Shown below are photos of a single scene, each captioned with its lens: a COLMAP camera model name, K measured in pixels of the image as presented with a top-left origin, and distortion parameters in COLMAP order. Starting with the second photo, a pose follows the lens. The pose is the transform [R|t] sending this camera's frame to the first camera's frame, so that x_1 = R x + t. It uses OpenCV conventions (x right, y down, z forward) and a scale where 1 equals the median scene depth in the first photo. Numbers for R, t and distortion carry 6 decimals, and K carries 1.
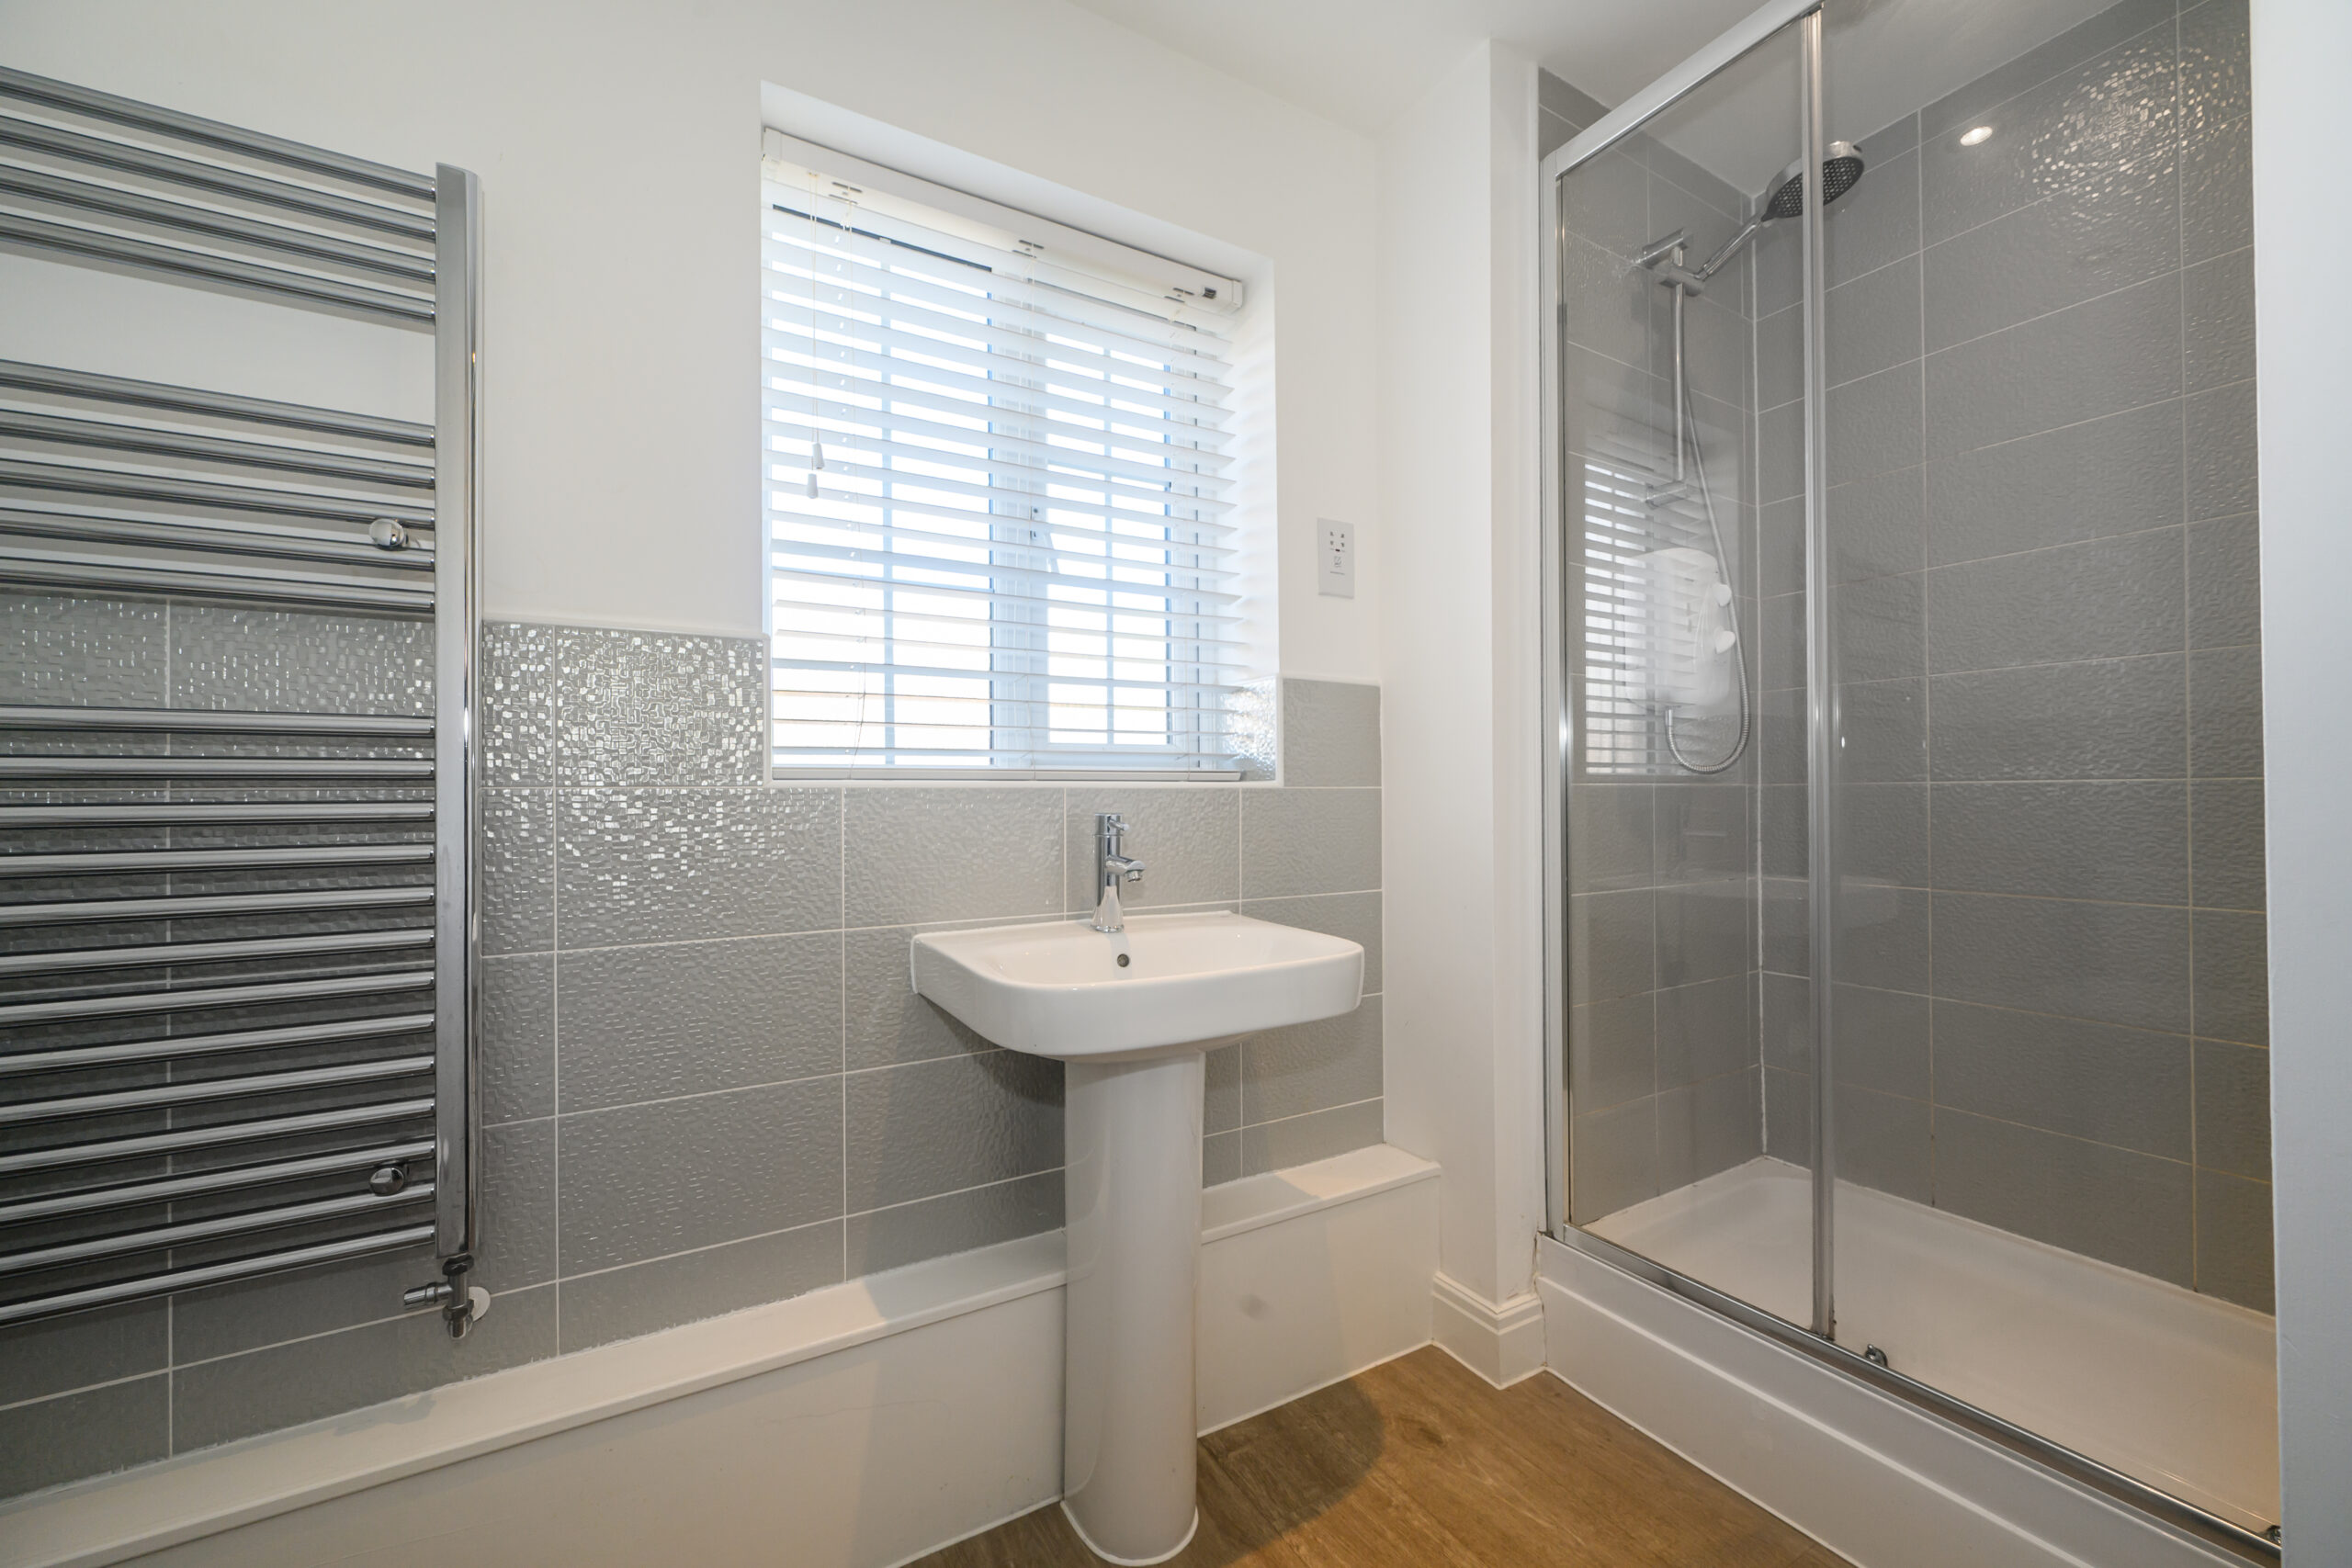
lens RADIAL K [[920.0, 0, 1173.7], [0, 920.0, 788.3], [0, 0, 1]] dist [0.001000, 0.000176]
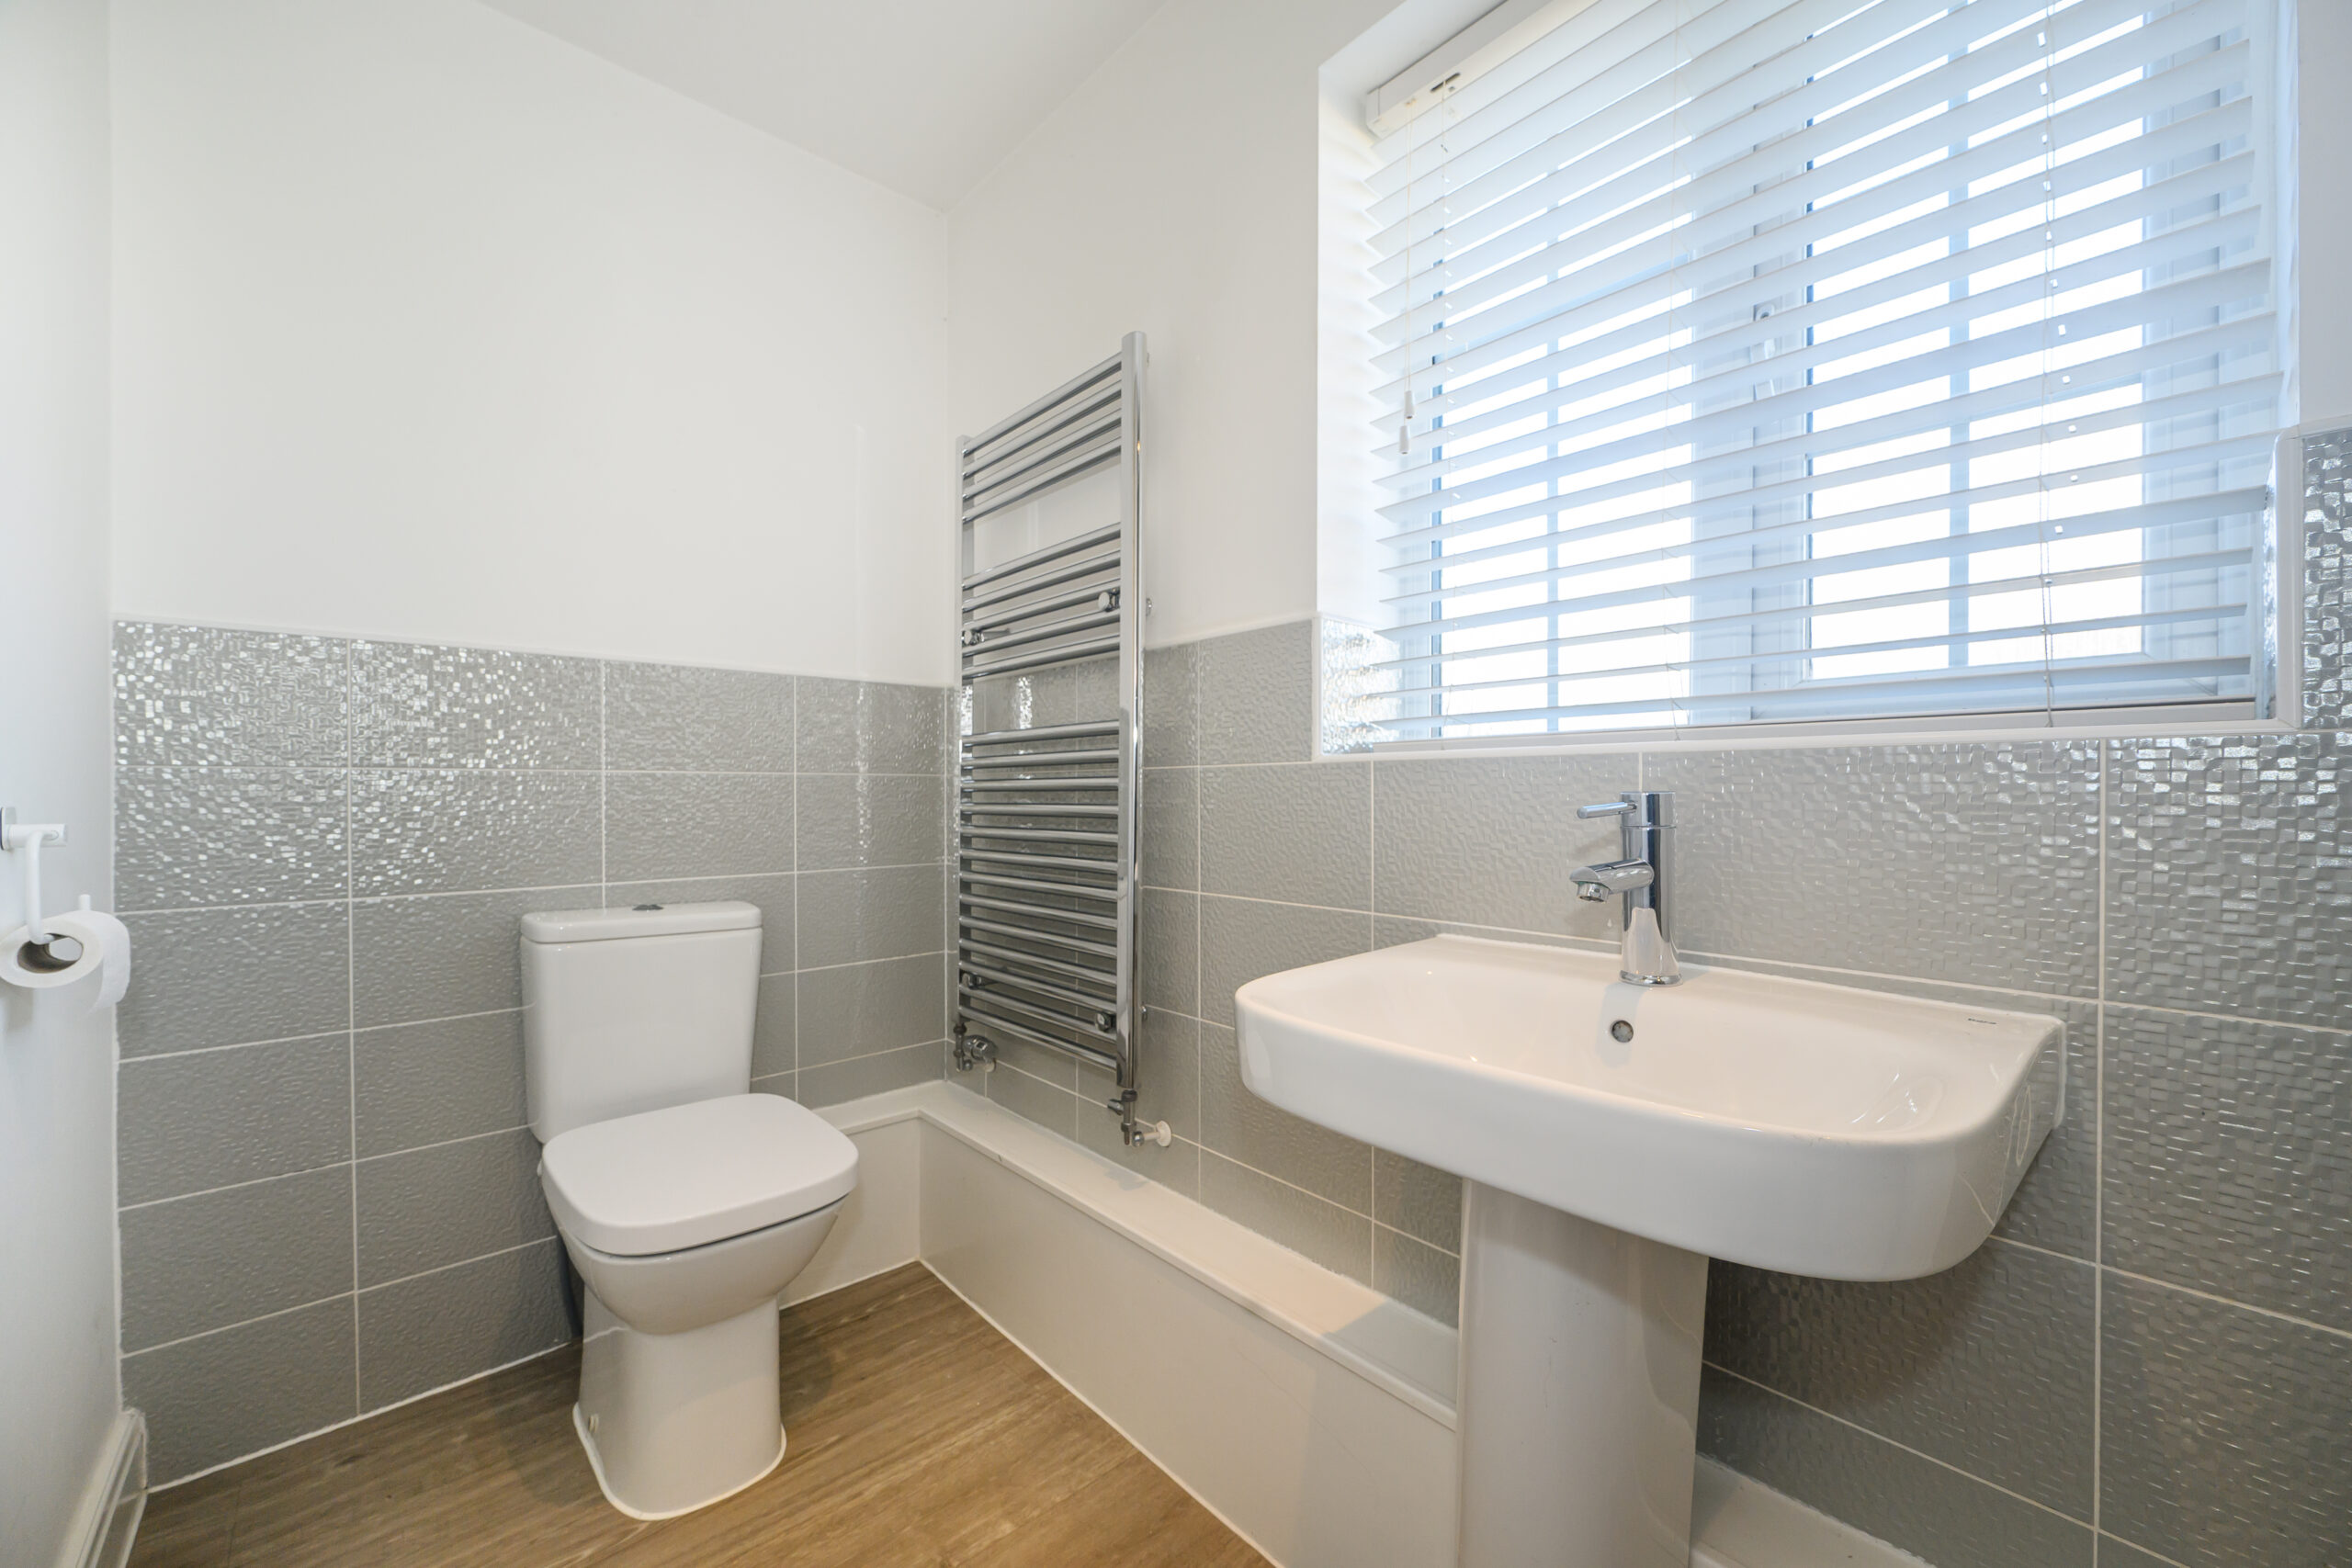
lens RADIAL K [[920.0, 0, 1173.7], [0, 920.0, 788.3], [0, 0, 1]] dist [0.001000, 0.000176]
pose [[0.192149, 0.005519, -0.981350, 0.510342], [0.017012, 0.999815, 0.008954, 0.015155], [0.981218, -0.018415, 0.192020, 0.617846]]
